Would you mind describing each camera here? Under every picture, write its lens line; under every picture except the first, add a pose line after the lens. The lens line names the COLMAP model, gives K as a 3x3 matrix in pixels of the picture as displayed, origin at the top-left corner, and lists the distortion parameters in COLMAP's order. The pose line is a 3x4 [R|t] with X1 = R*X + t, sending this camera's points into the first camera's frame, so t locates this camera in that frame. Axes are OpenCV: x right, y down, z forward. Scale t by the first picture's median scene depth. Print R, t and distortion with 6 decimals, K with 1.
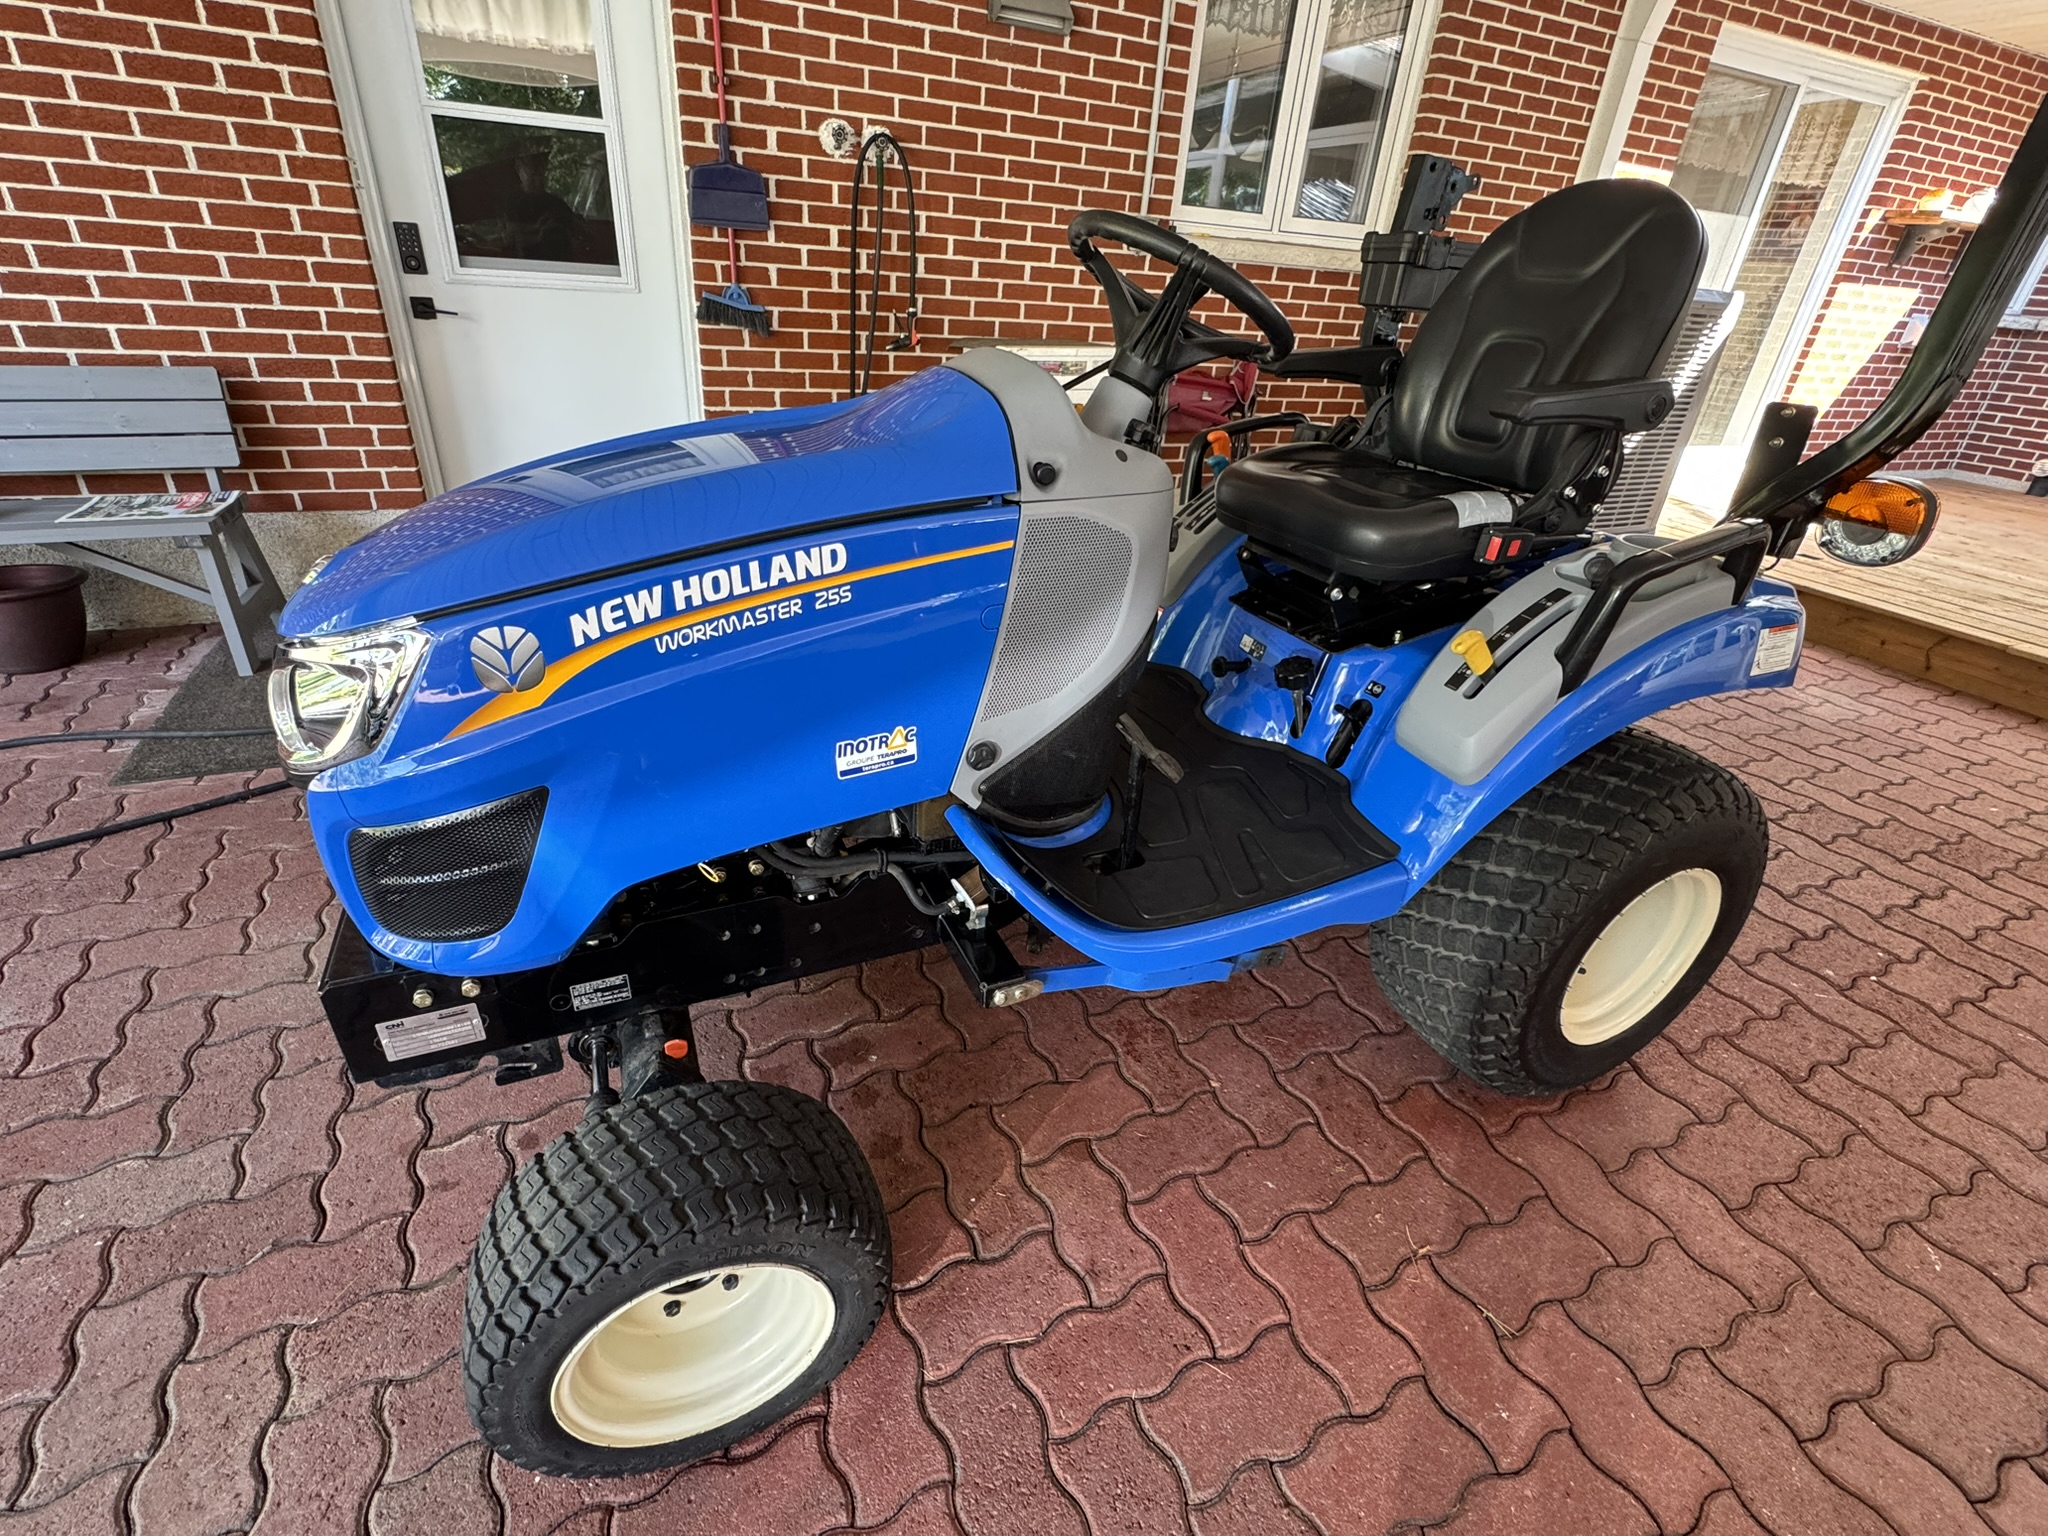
lens RADIAL K [[966.8, 0, 1033.4], [0, 966.8, 759.0], [0, 0, 1]] dist [0.016341, 0.000253]
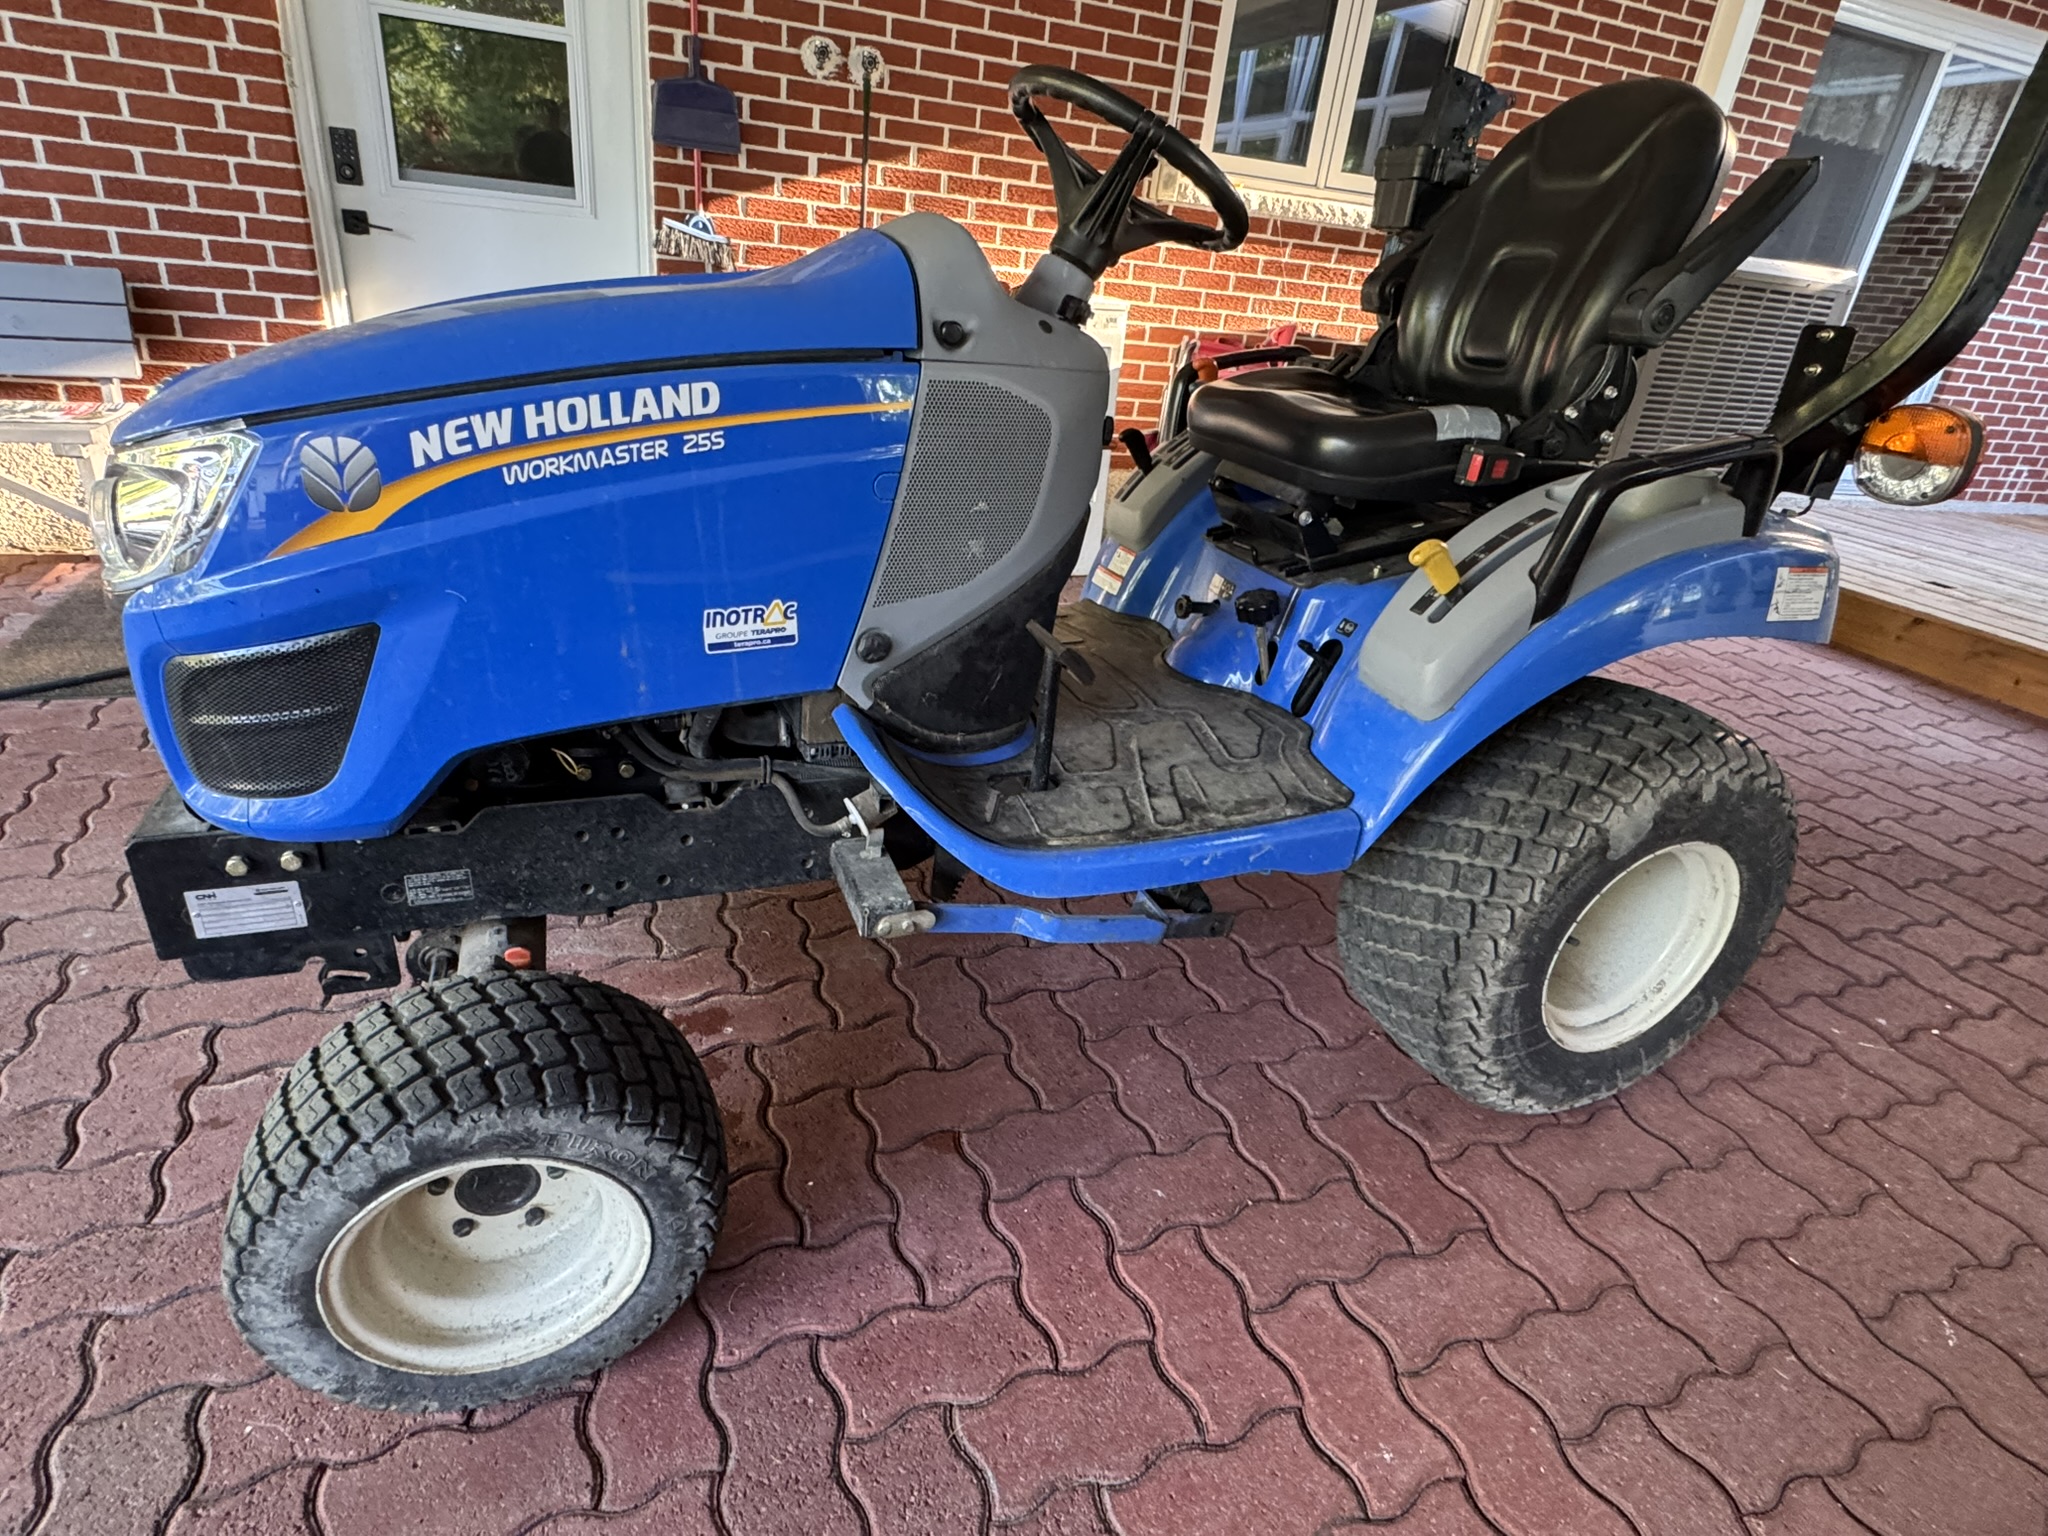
lens RADIAL K [[1136.4, 0, 1024.0], [0, 1136.4, 768.0], [0, 0, 1]] dist [0.018194, 0.000716]
pose [[0.998394, 0.046992, -0.031641, 0.093935], [-0.048530, 0.997582, -0.049746, 0.116301], [0.029227, 0.051202, 0.998261, -0.037531]]
